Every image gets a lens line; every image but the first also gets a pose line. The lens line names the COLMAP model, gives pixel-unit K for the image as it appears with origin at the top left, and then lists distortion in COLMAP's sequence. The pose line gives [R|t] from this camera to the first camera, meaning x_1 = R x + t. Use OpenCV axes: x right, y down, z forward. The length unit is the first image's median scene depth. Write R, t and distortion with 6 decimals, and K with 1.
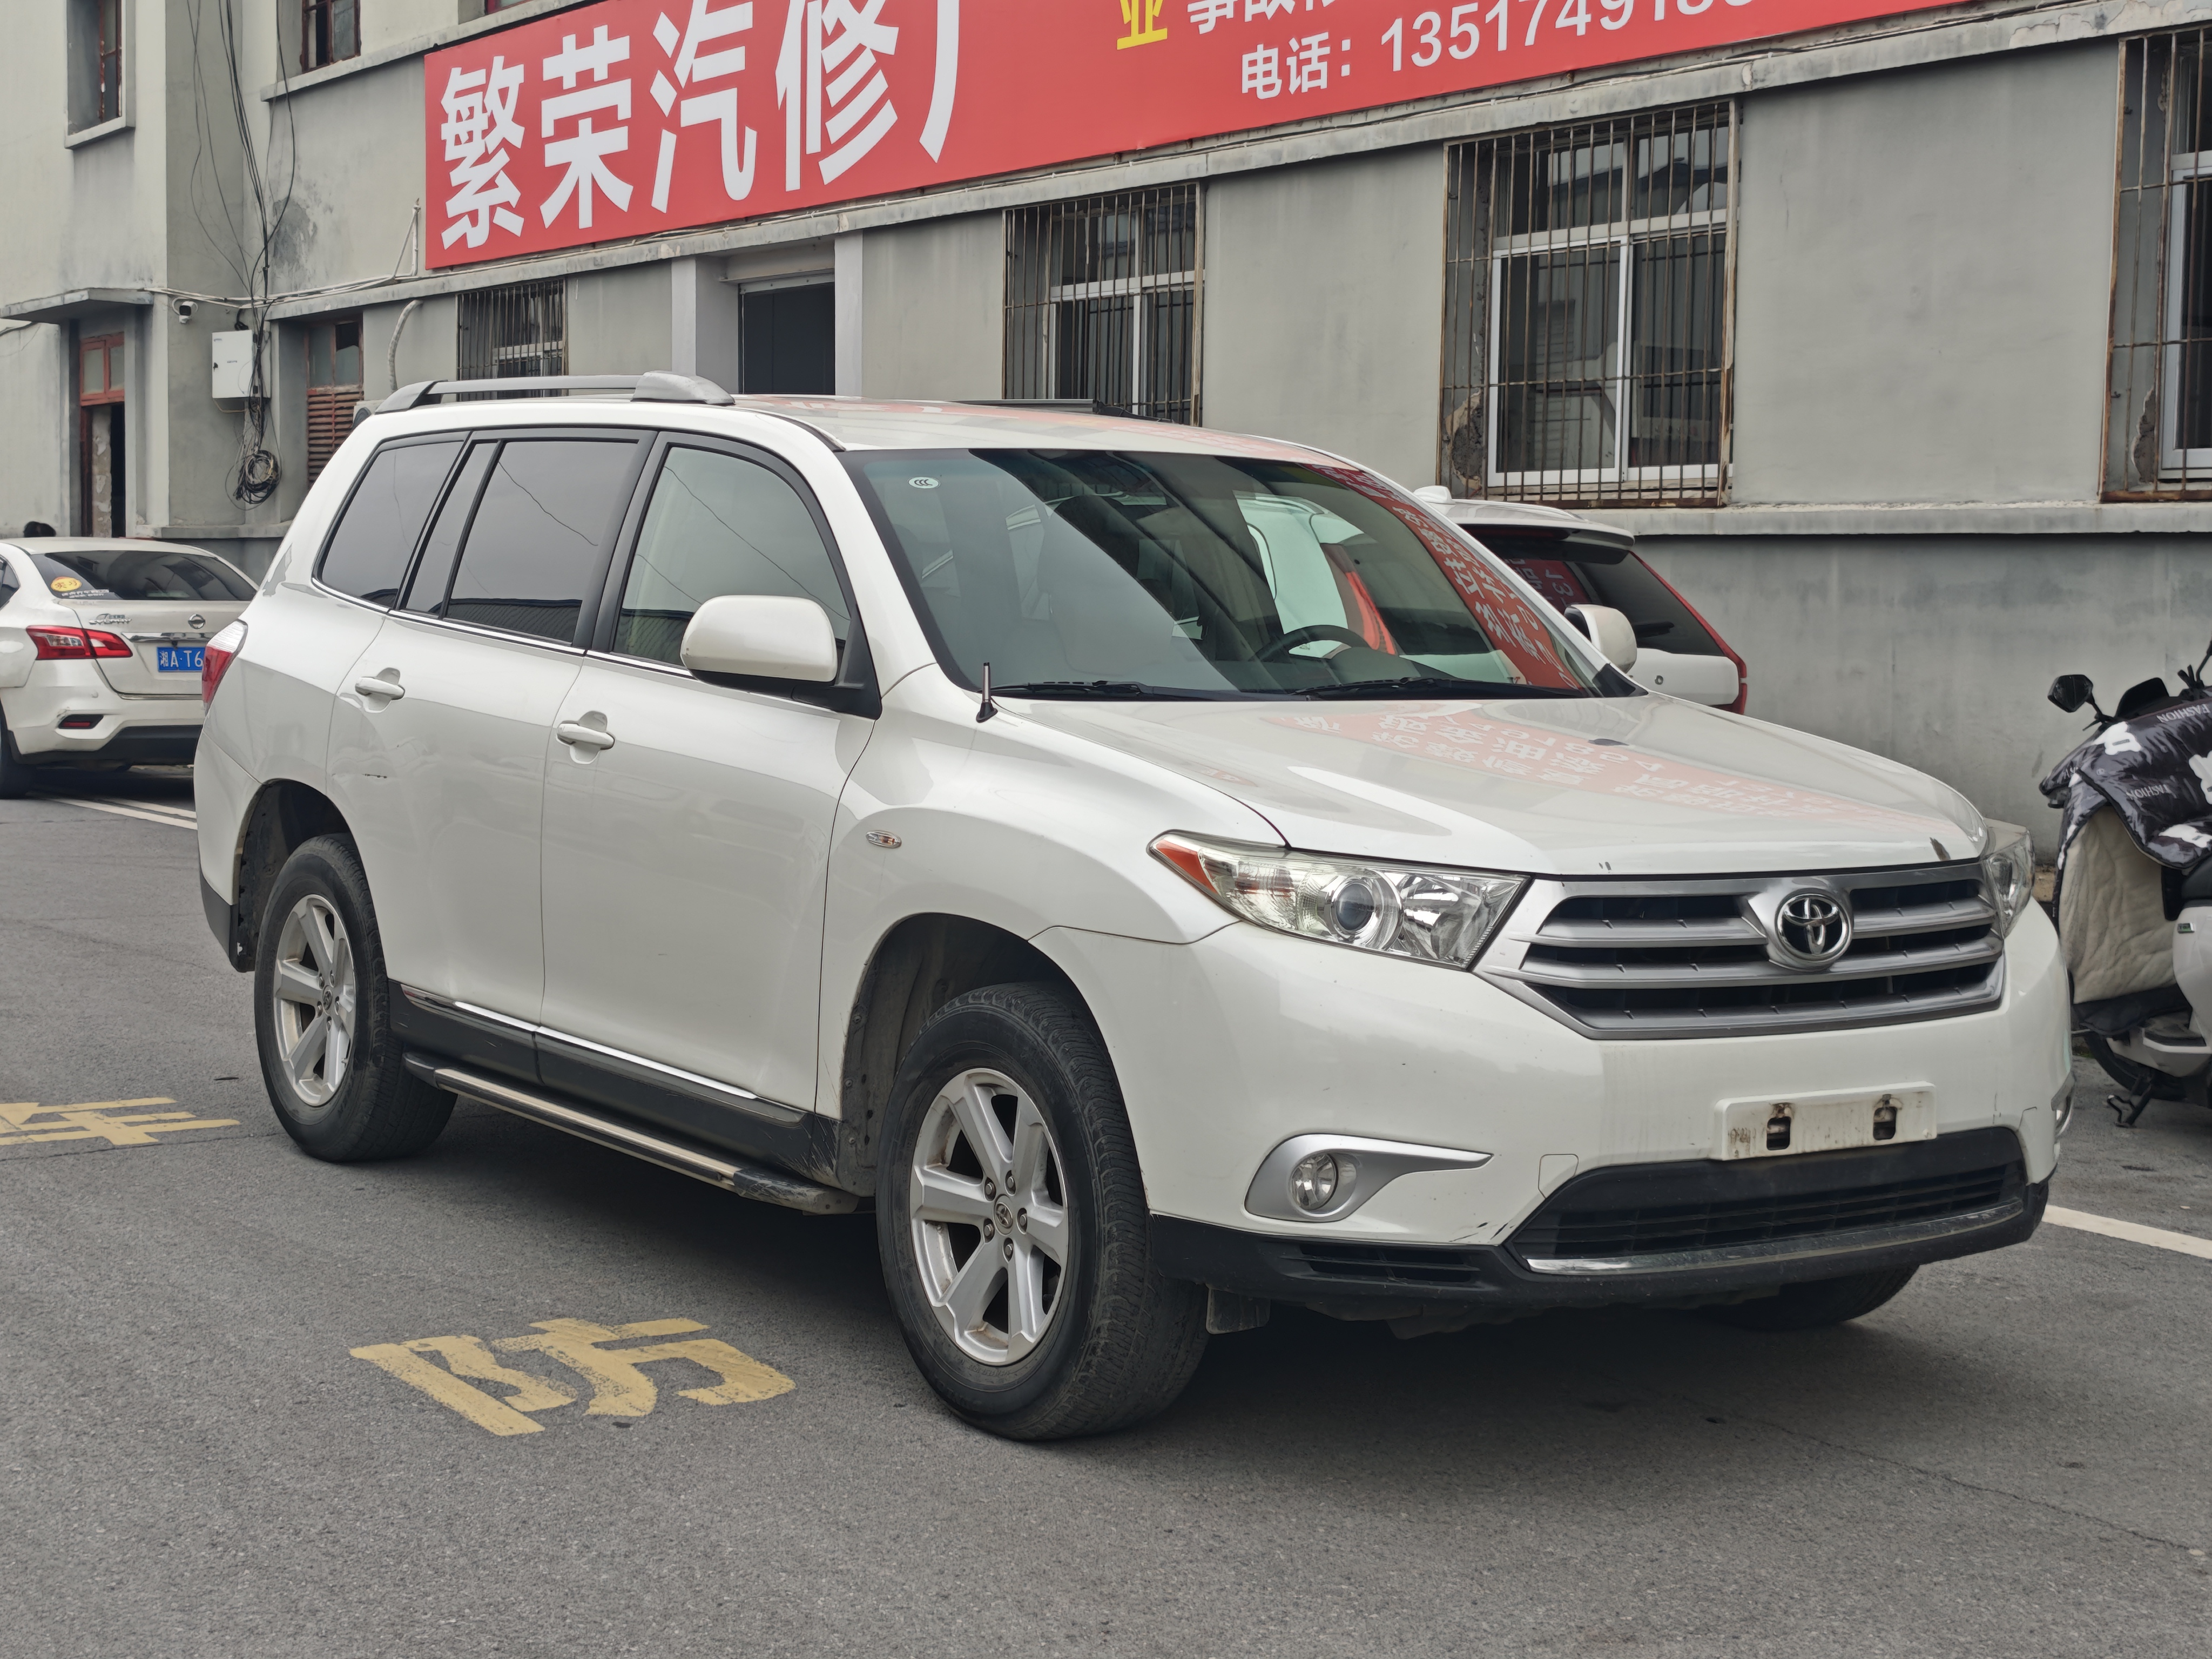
lens RADIAL K [[3498.6, 0, 1135.1], [0, 3498.6, 824.1], [0, 0, 1]] dist [0.285232, -1.205243]
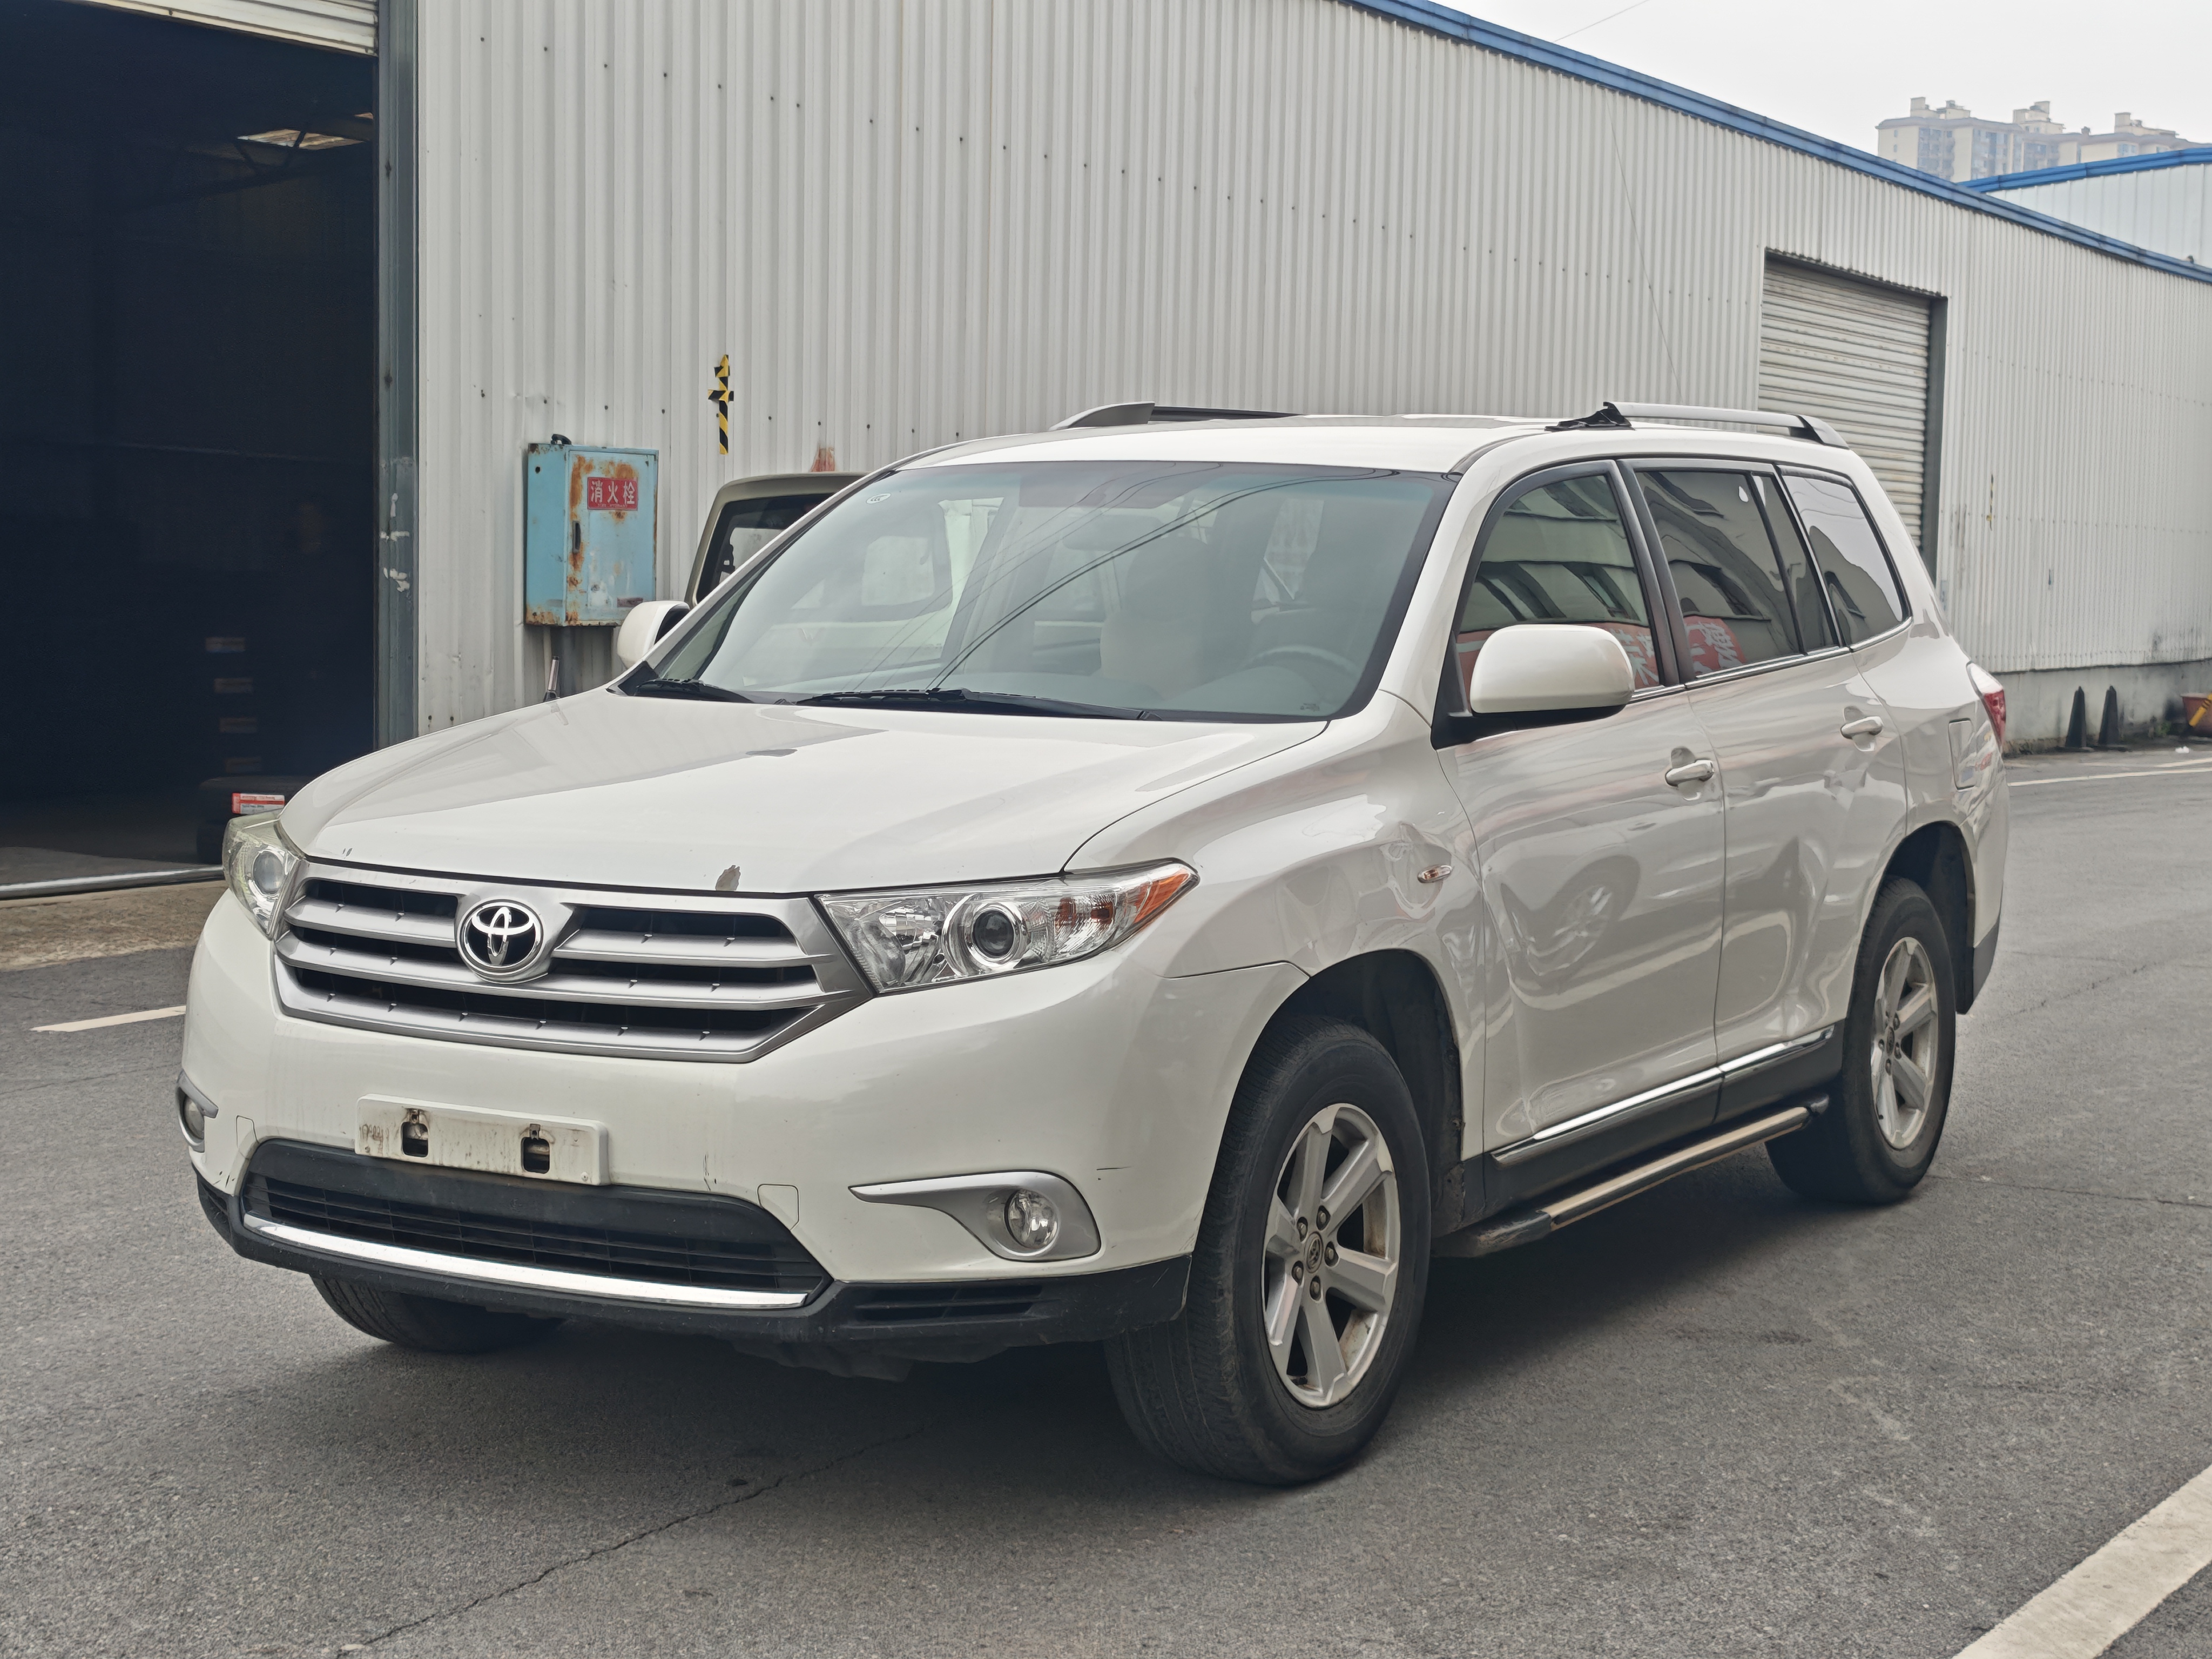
lens RADIAL K [[3498.6, 0, 1135.1], [0, 3498.6, 824.1], [0, 0, 1]] dist [0.285232, -1.205243]
pose [[0.414409, 0.056242, -0.908351, 1.115980], [-0.075921, 0.996746, 0.027078, -0.039872], [0.906919, 0.057742, 0.417330, 0.745300]]
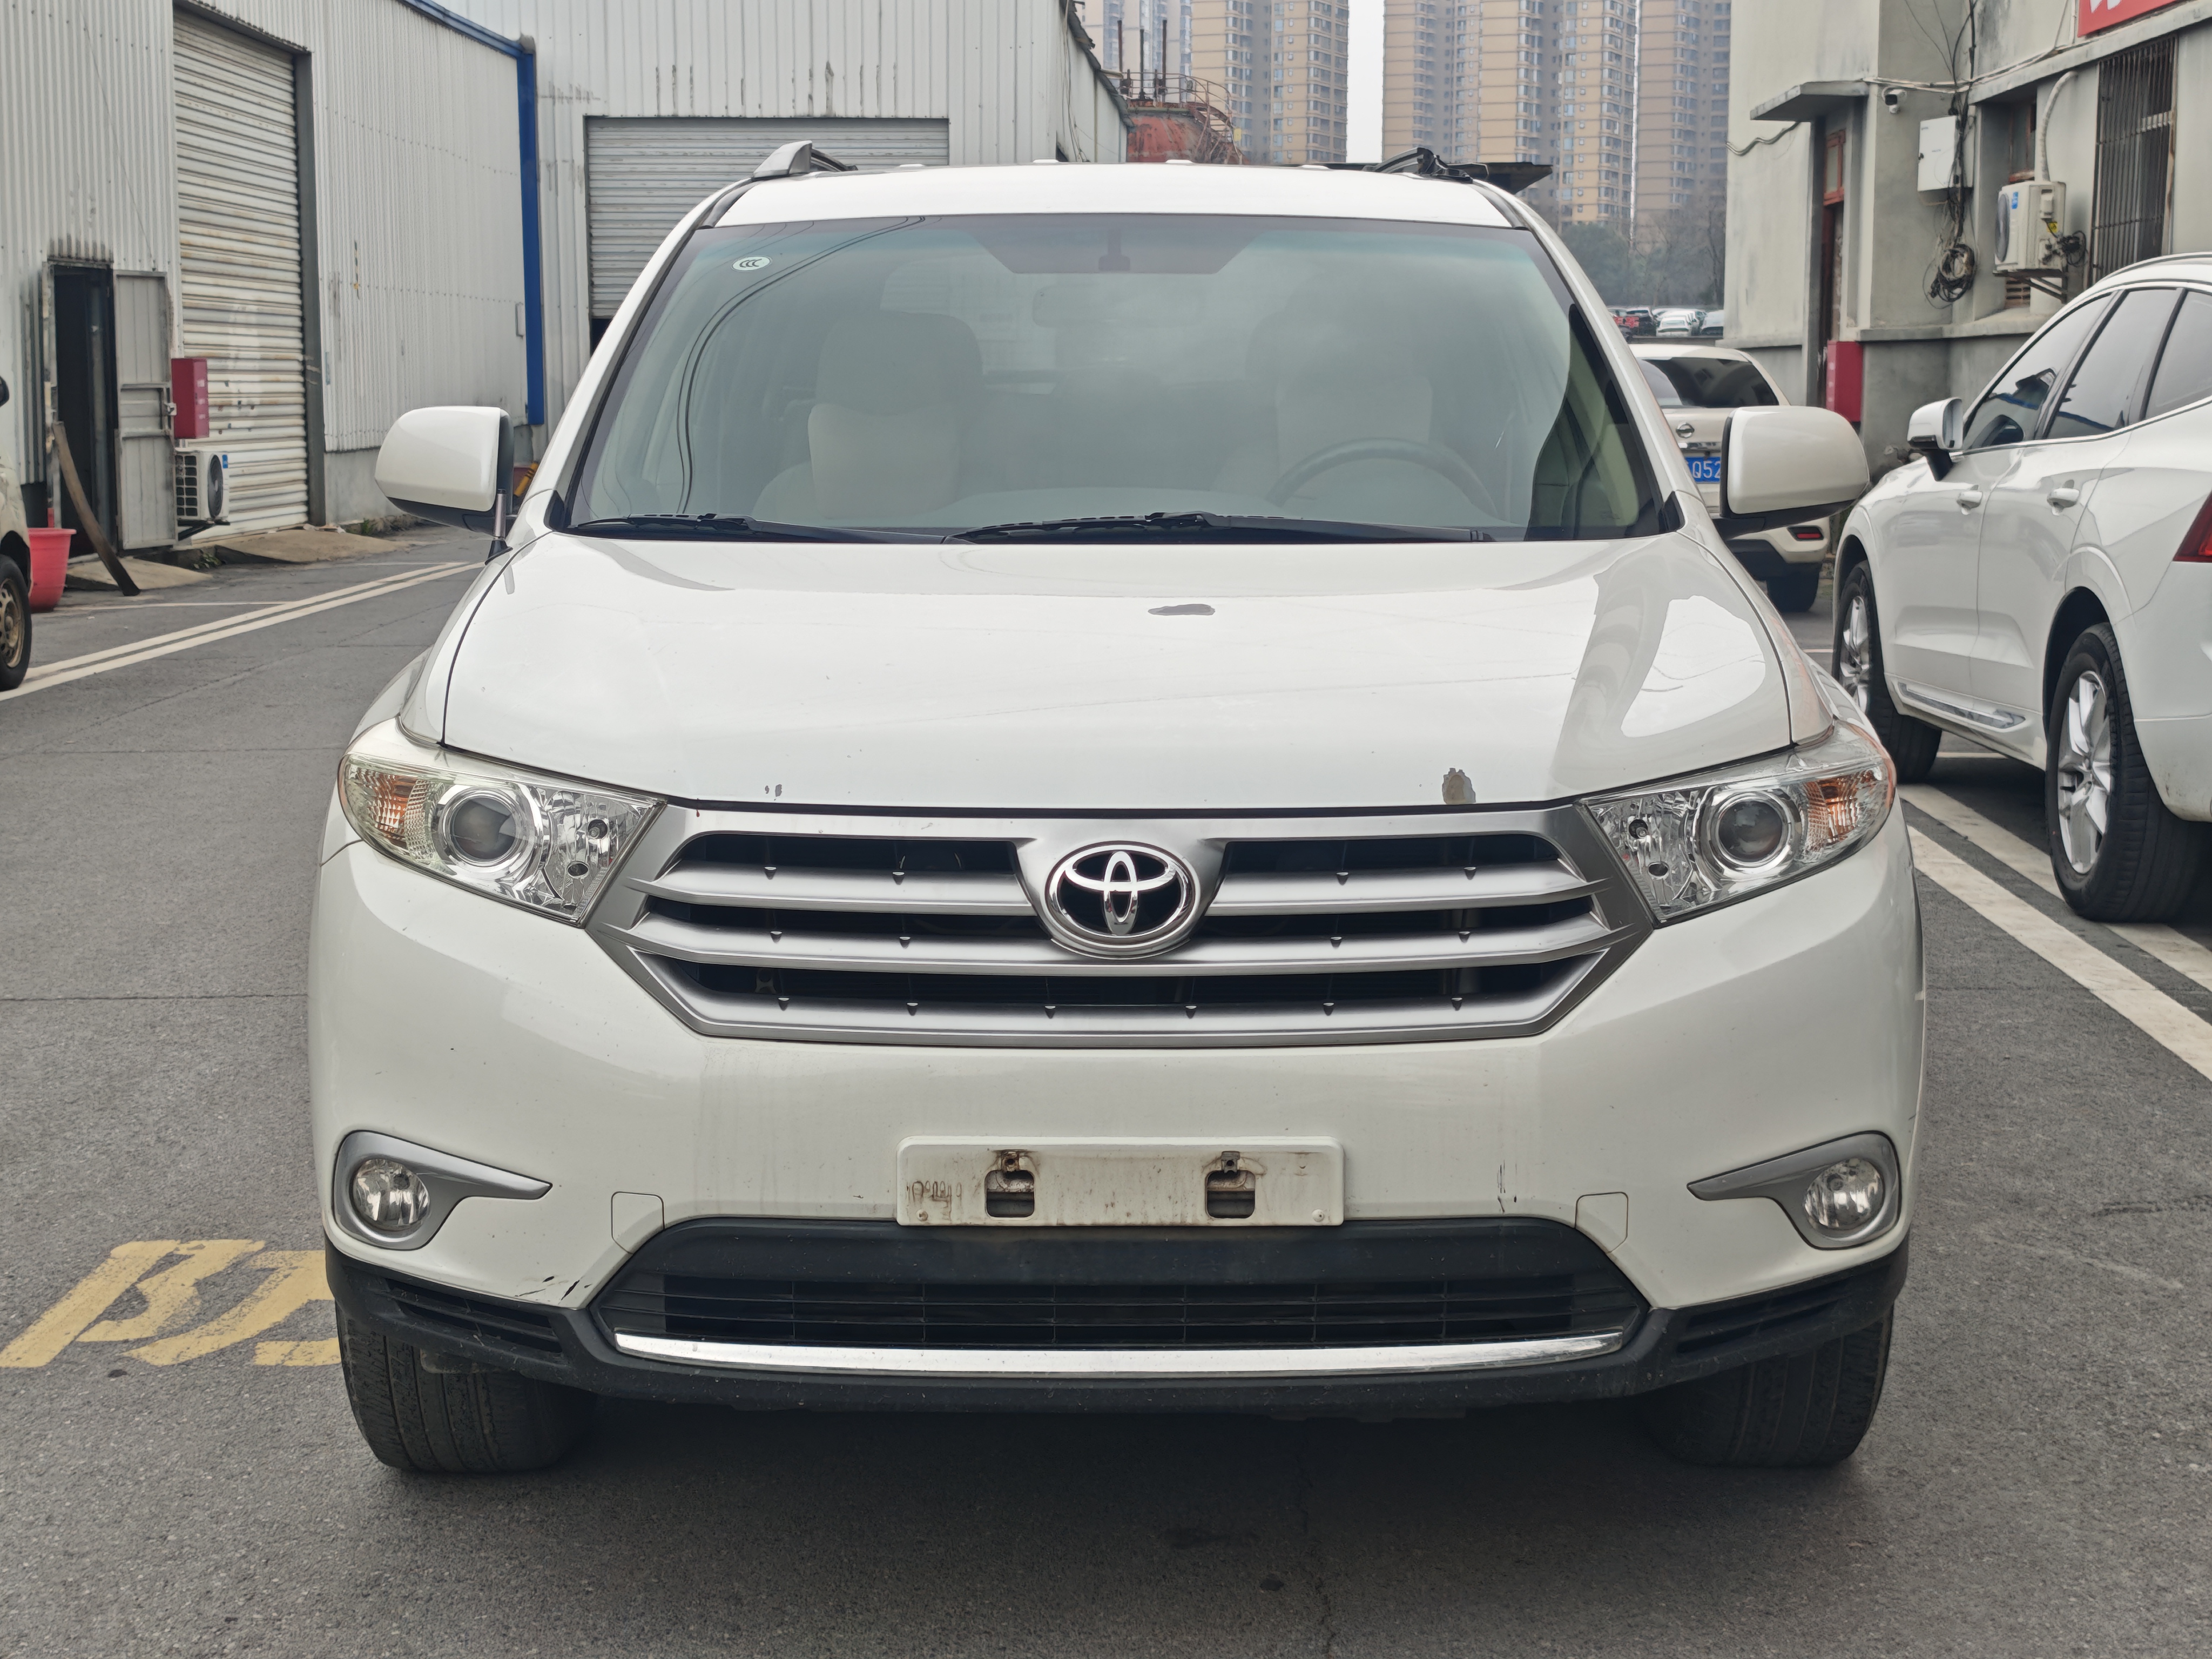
lens RADIAL K [[3498.6, 0, 1135.1], [0, 3498.6, 824.1], [0, 0, 1]] dist [0.285232, -1.205243]
pose [[0.822445, 0.056719, -0.566010, 0.565359], [-0.025298, 0.997679, 0.063217, -0.026371], [0.568282, -0.037674, 0.821971, 0.445736]]
